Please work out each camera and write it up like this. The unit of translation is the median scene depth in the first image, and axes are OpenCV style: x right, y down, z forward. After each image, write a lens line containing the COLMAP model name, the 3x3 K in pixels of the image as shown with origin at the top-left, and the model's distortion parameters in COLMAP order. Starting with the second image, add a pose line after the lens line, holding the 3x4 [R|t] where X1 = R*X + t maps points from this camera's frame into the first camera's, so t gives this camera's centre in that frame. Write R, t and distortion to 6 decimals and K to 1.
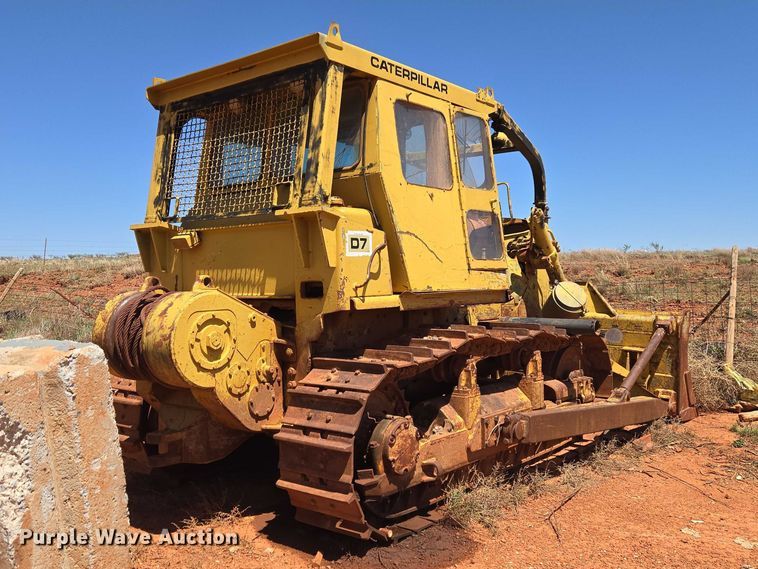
lens RADIAL K [[696.0, 0, 363.5], [0, 696.0, 284.2], [0, 0, 1]] dist [0.076450, 0.000948]
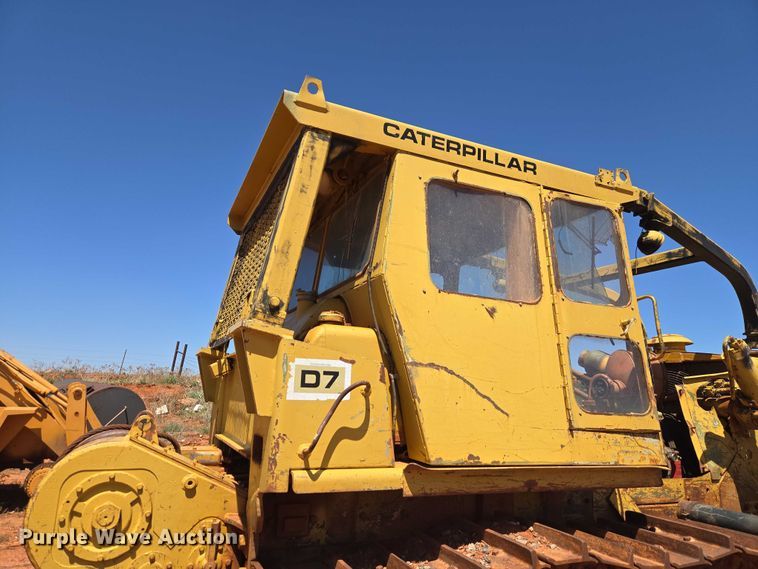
lens RADIAL K [[505.9, 0, 376.3], [0, 505.9, 291.0], [0, 0, 1]] dist [0.085641, -0.081304]
pose [[0.891738, -0.040587, -0.450728, 0.221885], [-0.058589, 0.977234, -0.203913, -0.040525], [0.448743, 0.208245, 0.869059, 0.533015]]
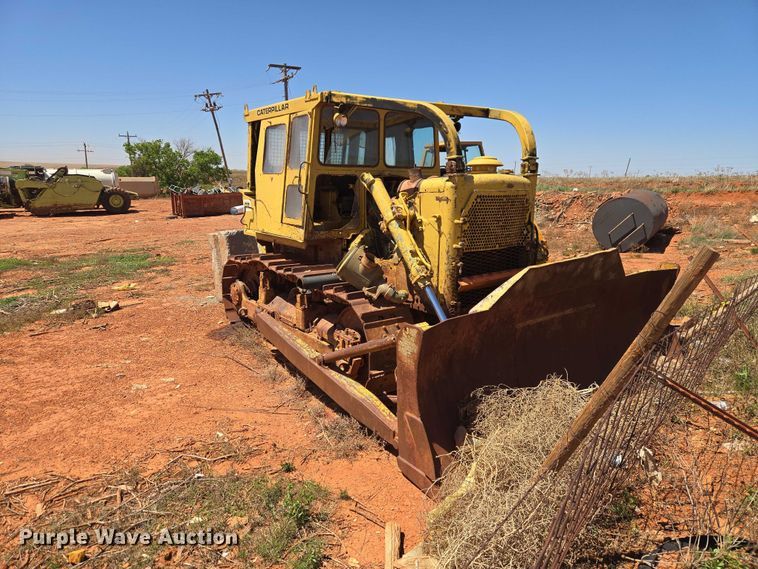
lens RADIAL K [[505.9, 0, 376.3], [0, 505.9, 291.0], [0, 0, 1]] dist [0.085641, -0.081304]
pose [[-0.254907, 0.212093, -0.943419, 1.334479], [-0.012093, 0.974873, 0.222432, -0.141837], [0.966890, 0.068108, -0.245938, 1.618987]]
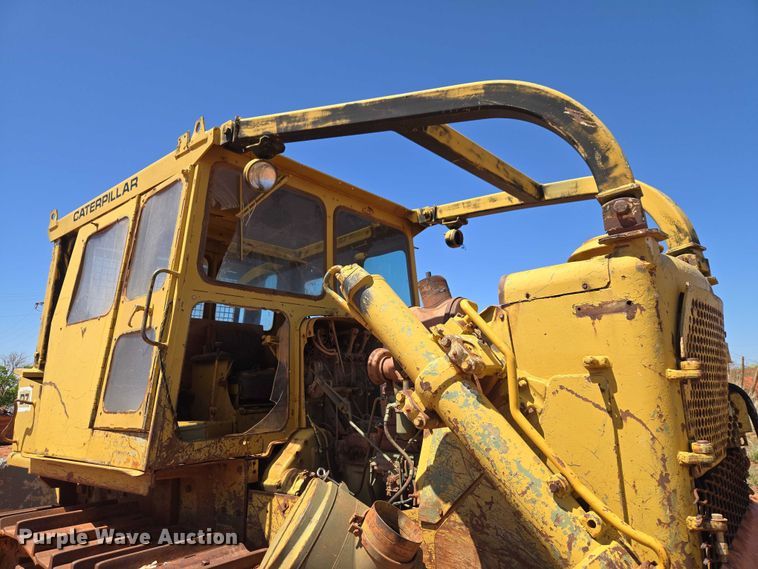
lens RADIAL K [[505.9, 0, 376.3], [0, 505.9, 291.0], [0, 0, 1]] dist [0.085641, -0.081304]
pose [[-0.008392, -0.181495, -0.983356, 0.695844], [0.021328, 0.983135, -0.181636, -0.058024], [0.999737, -0.022497, -0.004380, 1.359442]]
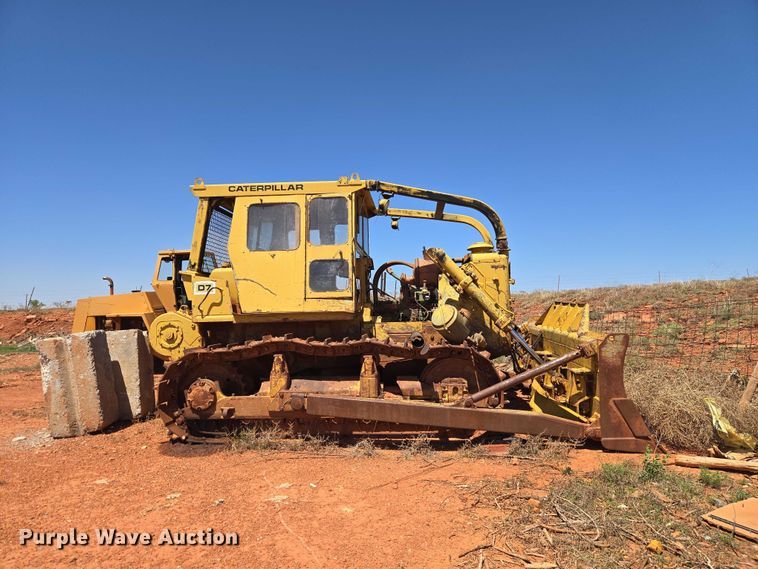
lens RADIAL K [[505.9, 0, 376.3], [0, 505.9, 291.0], [0, 0, 1]] dist [0.085641, -0.081304]
pose [[0.581684, -0.031389, -0.812809, 1.251555], [0.007837, 0.999425, -0.032987, 0.000761], [0.813377, 0.012818, 0.581595, 0.498942]]
